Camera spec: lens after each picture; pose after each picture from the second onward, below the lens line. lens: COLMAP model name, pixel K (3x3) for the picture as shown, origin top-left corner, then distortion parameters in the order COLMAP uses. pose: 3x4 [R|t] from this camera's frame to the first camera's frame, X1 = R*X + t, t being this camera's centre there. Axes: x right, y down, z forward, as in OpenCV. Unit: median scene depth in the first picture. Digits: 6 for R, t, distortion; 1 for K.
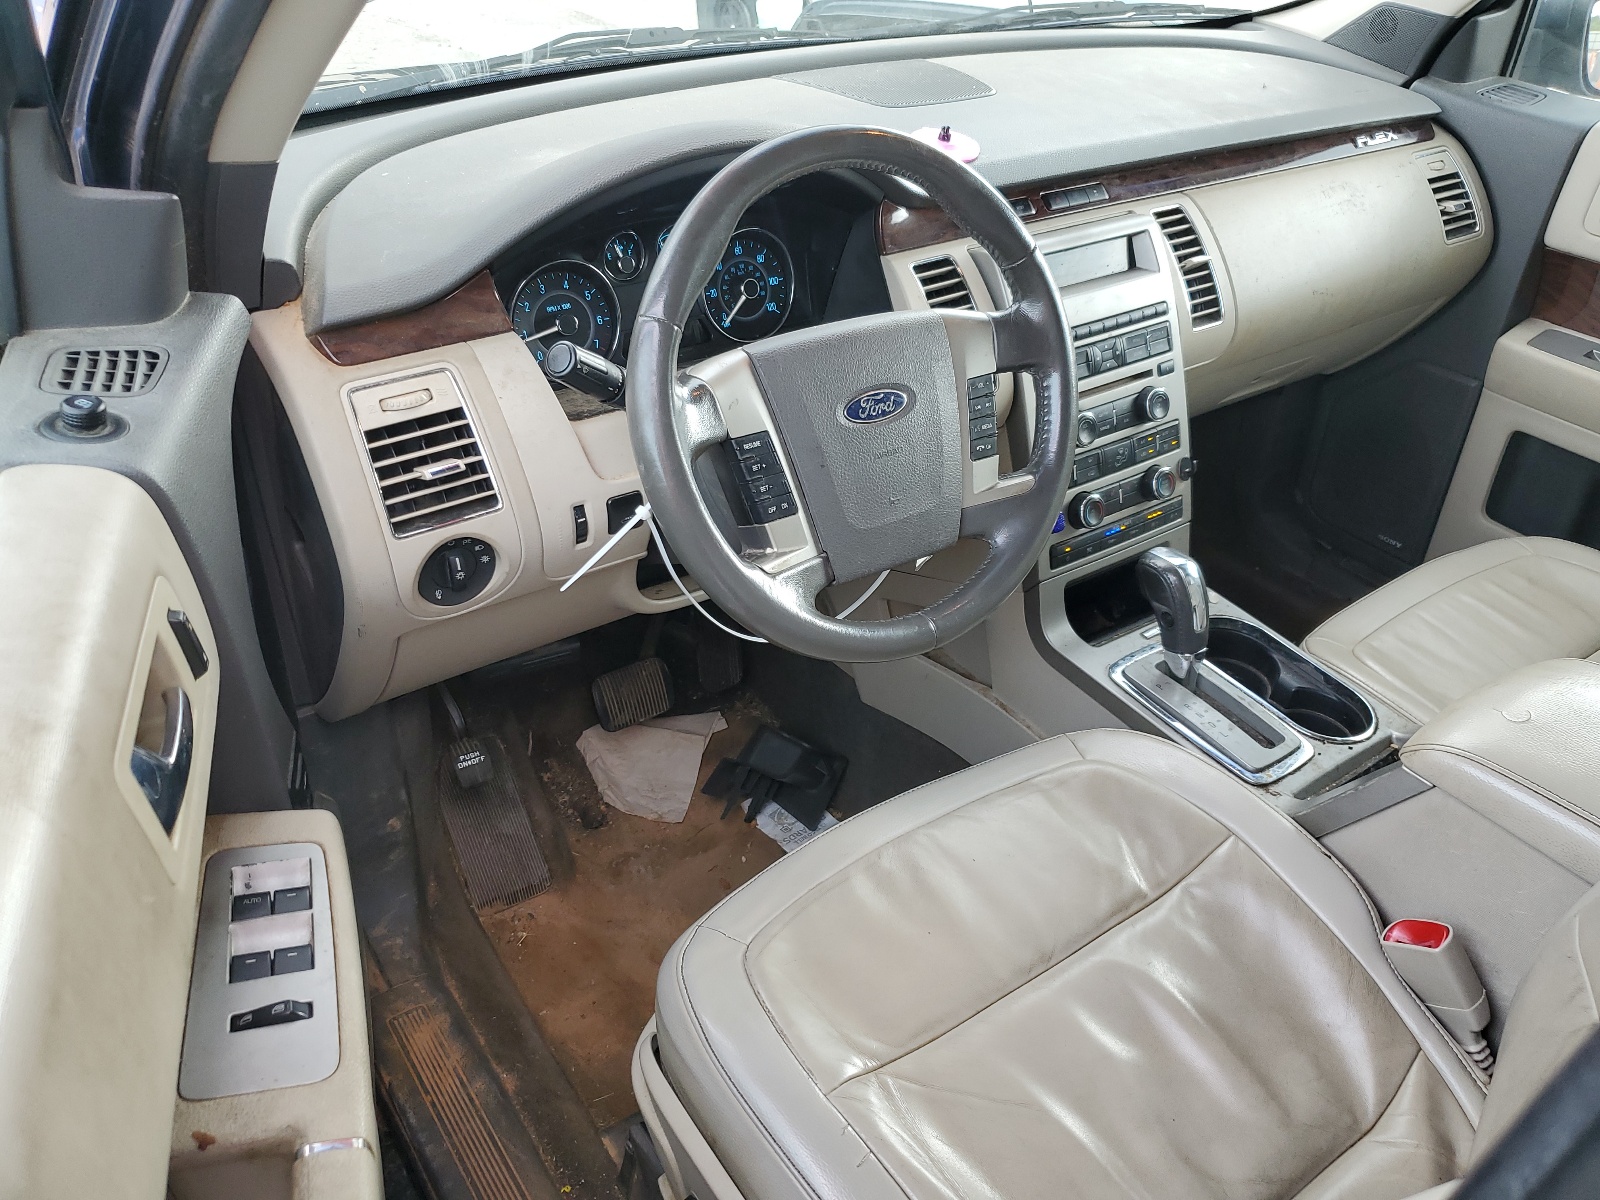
lens RADIAL K [[1304.9, 0, 803.8], [0, 1304.9, 529.2], [0, 0, 1]] dist [0.004399, 0.004750]
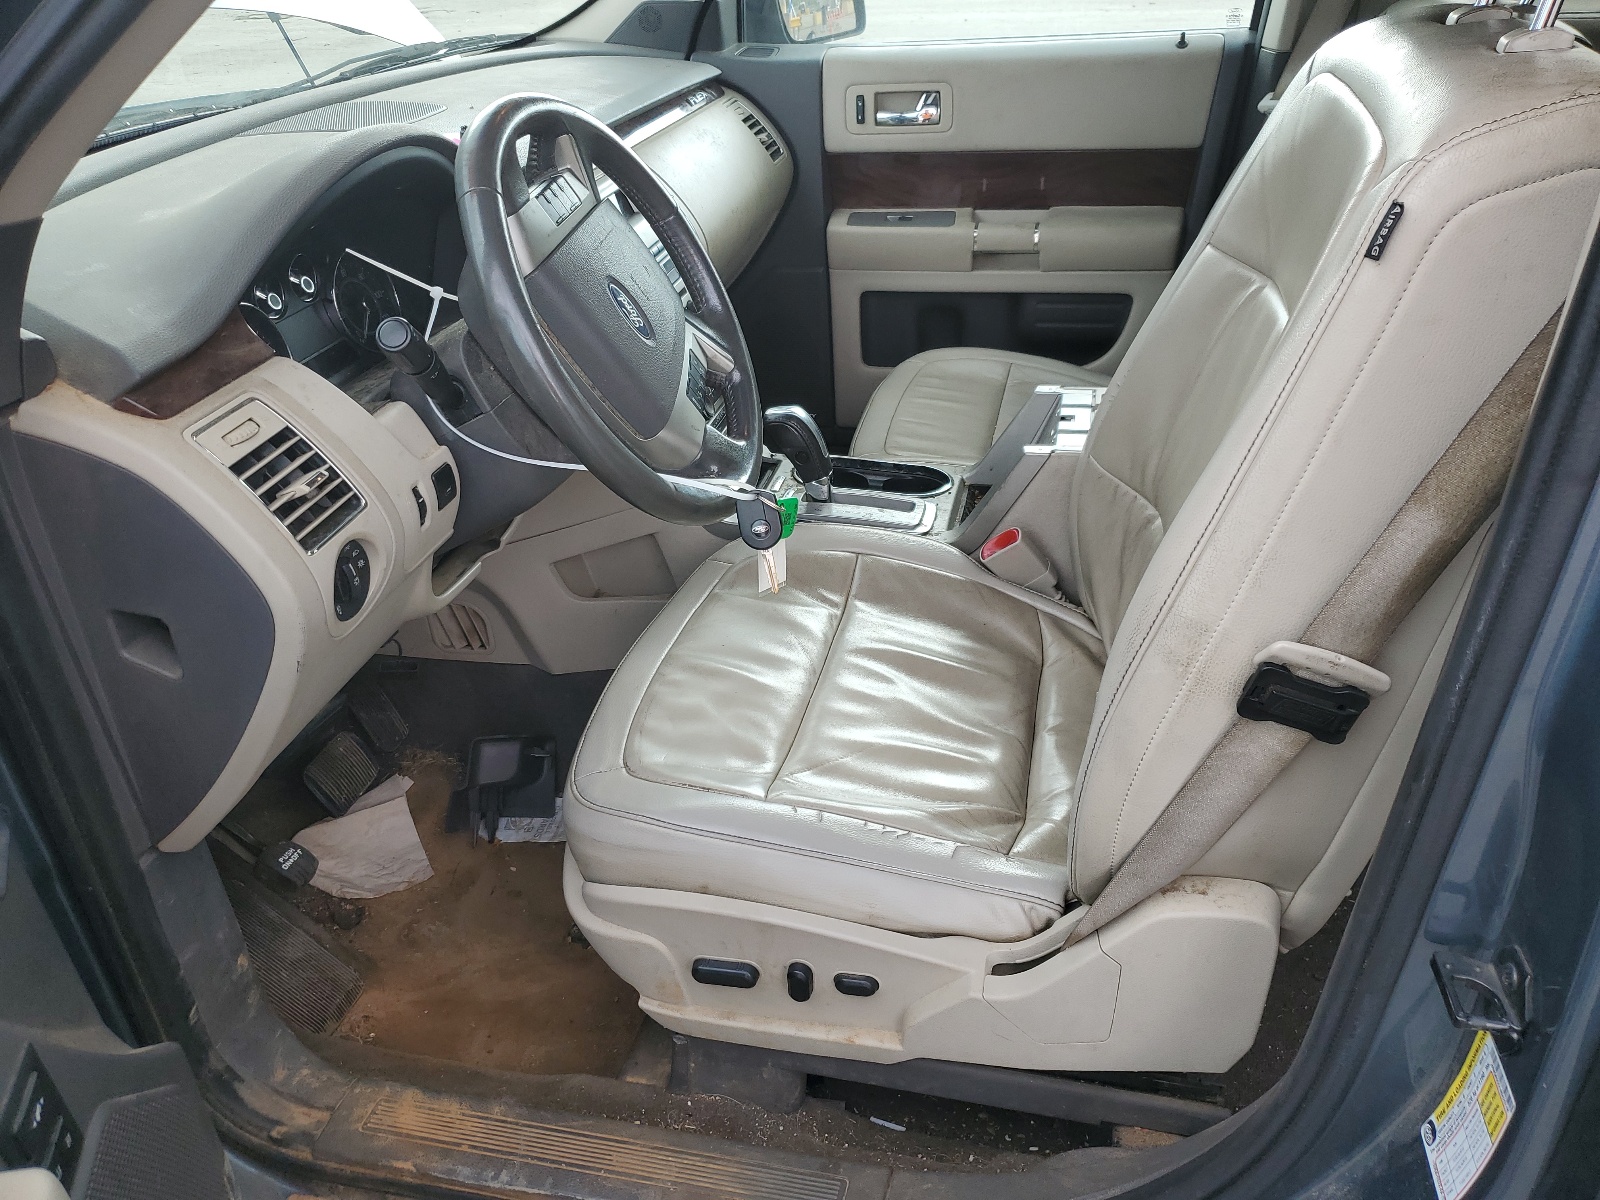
lens RADIAL K [[1304.9, 0, 803.8], [0, 1304.9, 529.2], [0, 0, 1]] dist [0.004399, 0.004750]
pose [[0.753641, -0.373518, 0.540842, -0.430549], [0.414920, 0.908523, 0.049274, 0.074806], [-0.509772, 0.187271, 0.839680, -0.021366]]
